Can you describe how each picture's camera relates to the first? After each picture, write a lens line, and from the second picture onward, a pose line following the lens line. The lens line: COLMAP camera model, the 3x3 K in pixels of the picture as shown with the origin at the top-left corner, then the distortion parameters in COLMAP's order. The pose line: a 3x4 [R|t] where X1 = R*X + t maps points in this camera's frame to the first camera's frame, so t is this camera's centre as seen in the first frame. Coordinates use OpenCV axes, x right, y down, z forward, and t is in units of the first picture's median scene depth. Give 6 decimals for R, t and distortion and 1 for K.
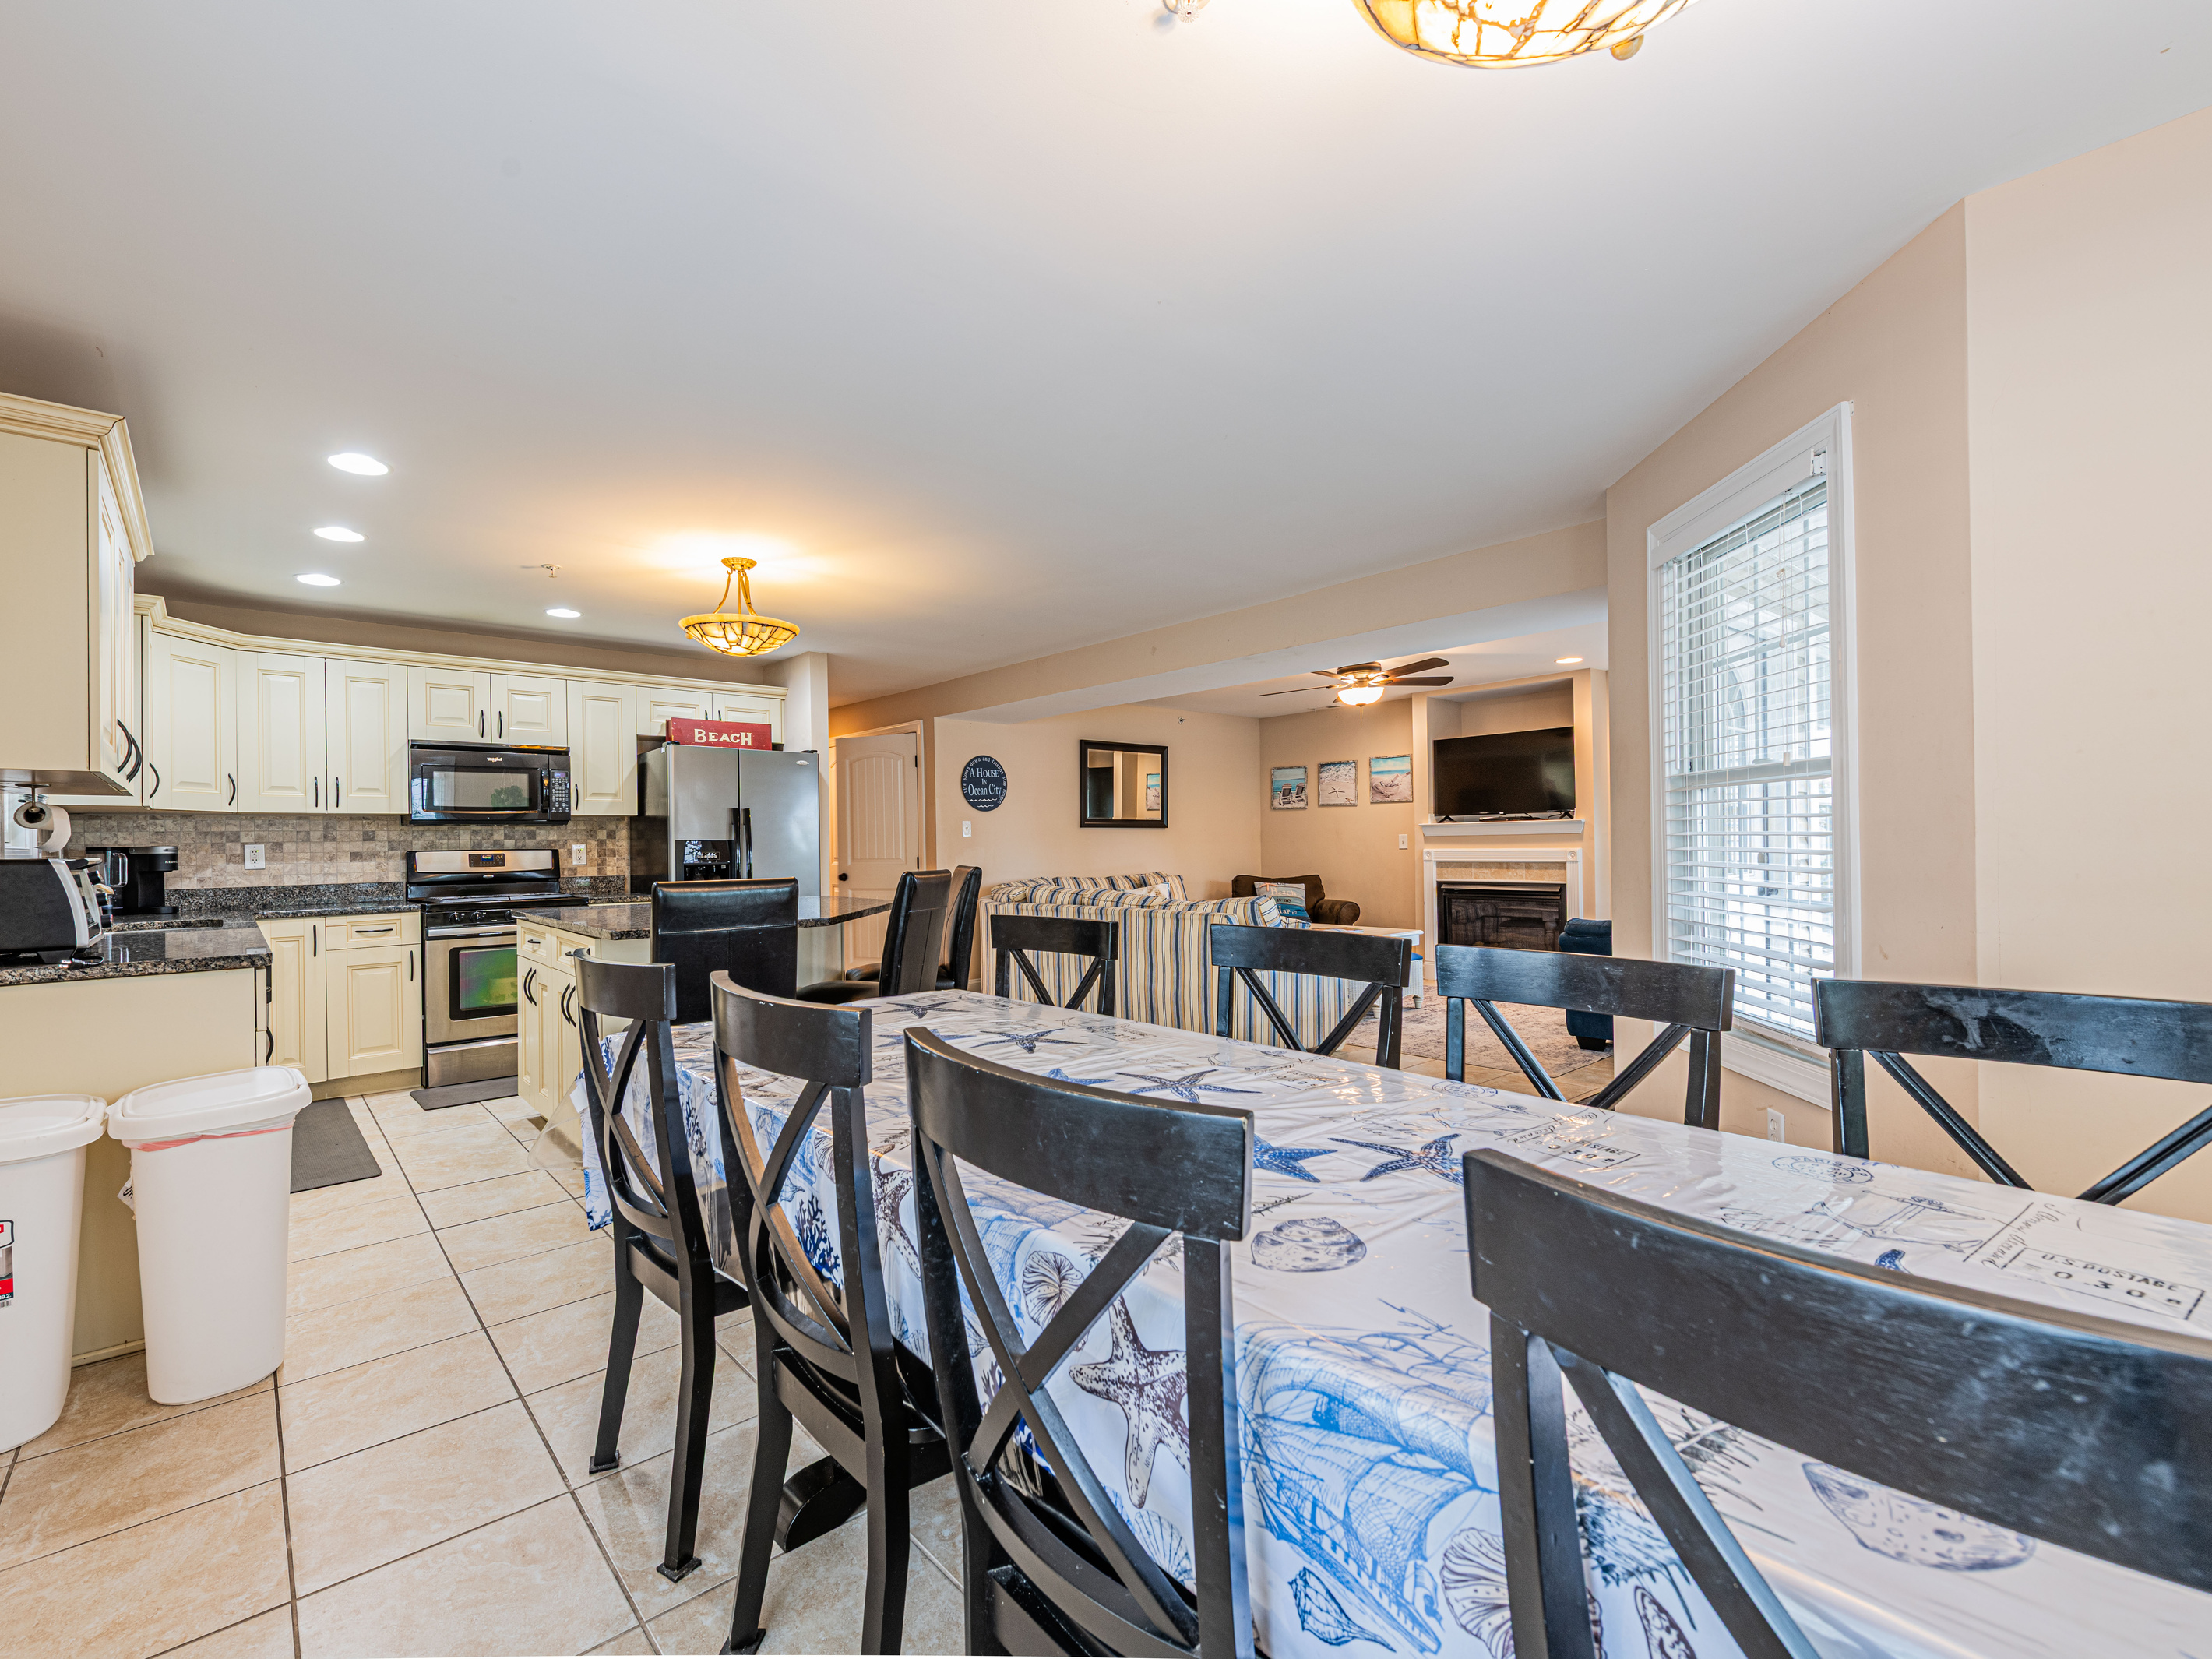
lens RADIAL K [[789.1, 0, 948.3], [0, 789.1, 829.0], [0, 0, 1]] dist [-0.008782, 0.002639]
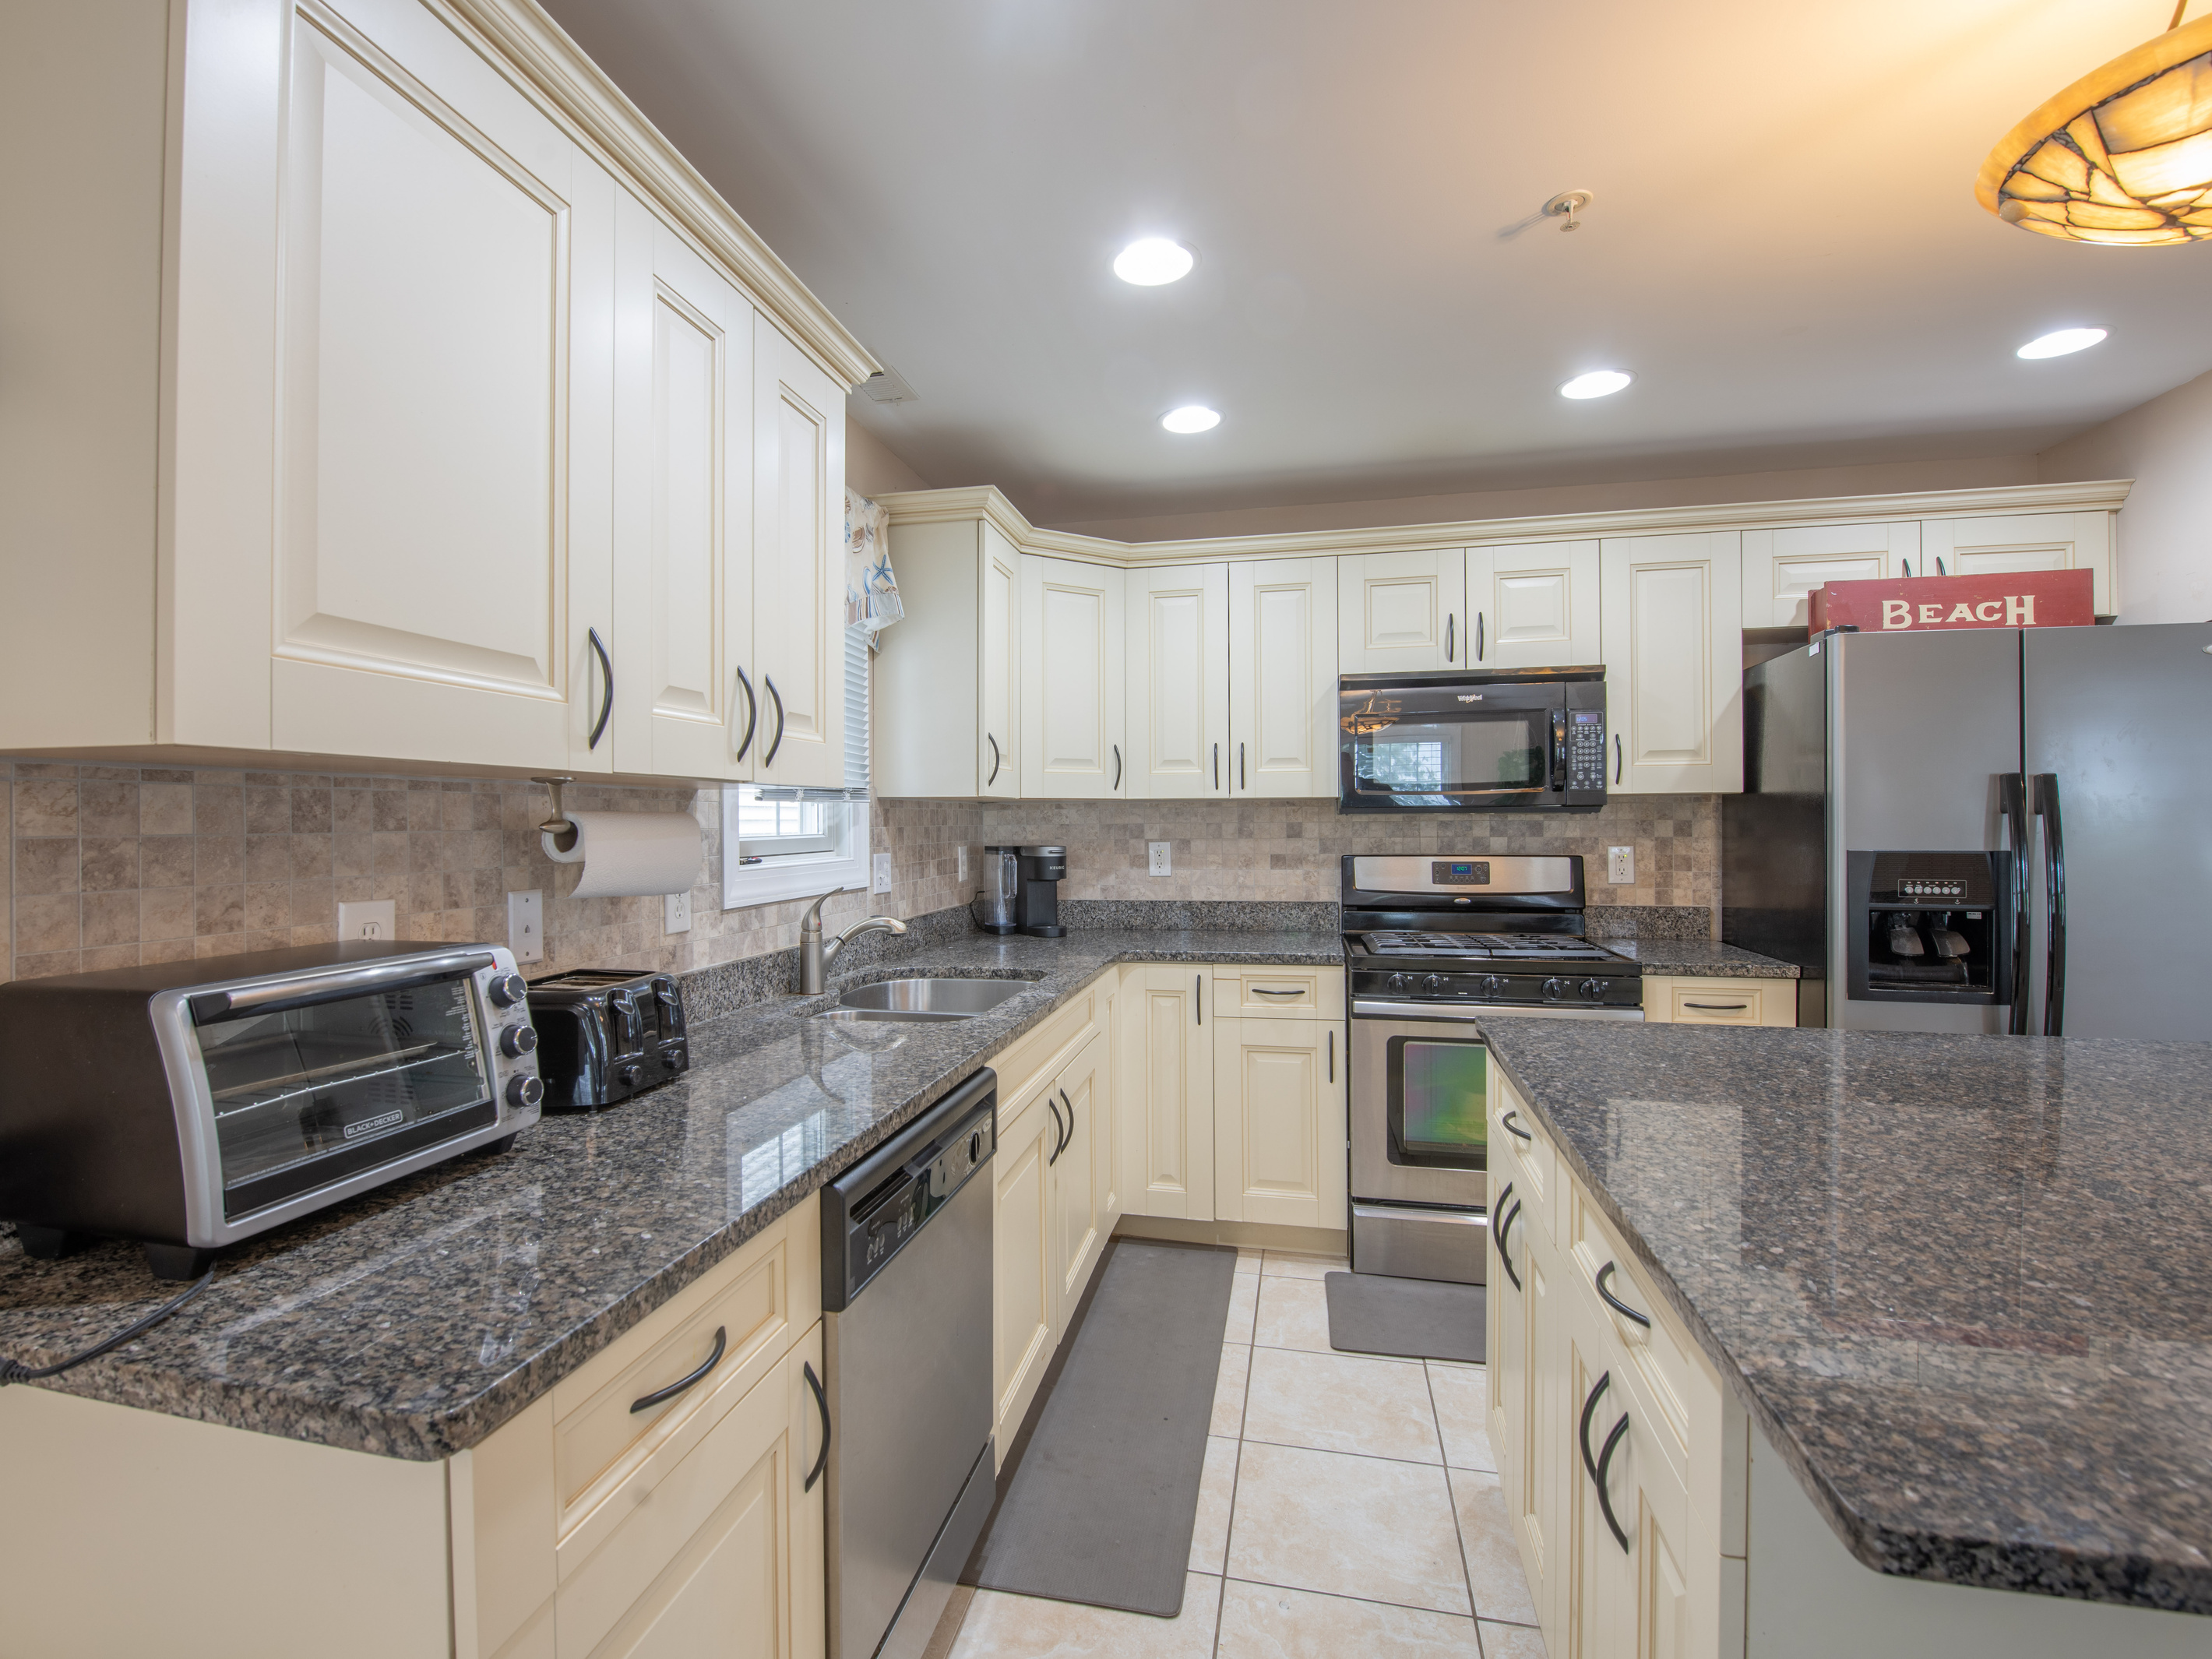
lens RADIAL K [[987.1, 0, 1071.4], [0, 987.1, 825.4], [0, 0, 1]] dist [-0.010959, -0.004131]
pose [[0.595052, 0.015160, -0.803544, -0.184289], [0.004339, 0.999747, 0.022074, -0.014584], [0.803675, -0.016621, 0.594836, 0.359939]]
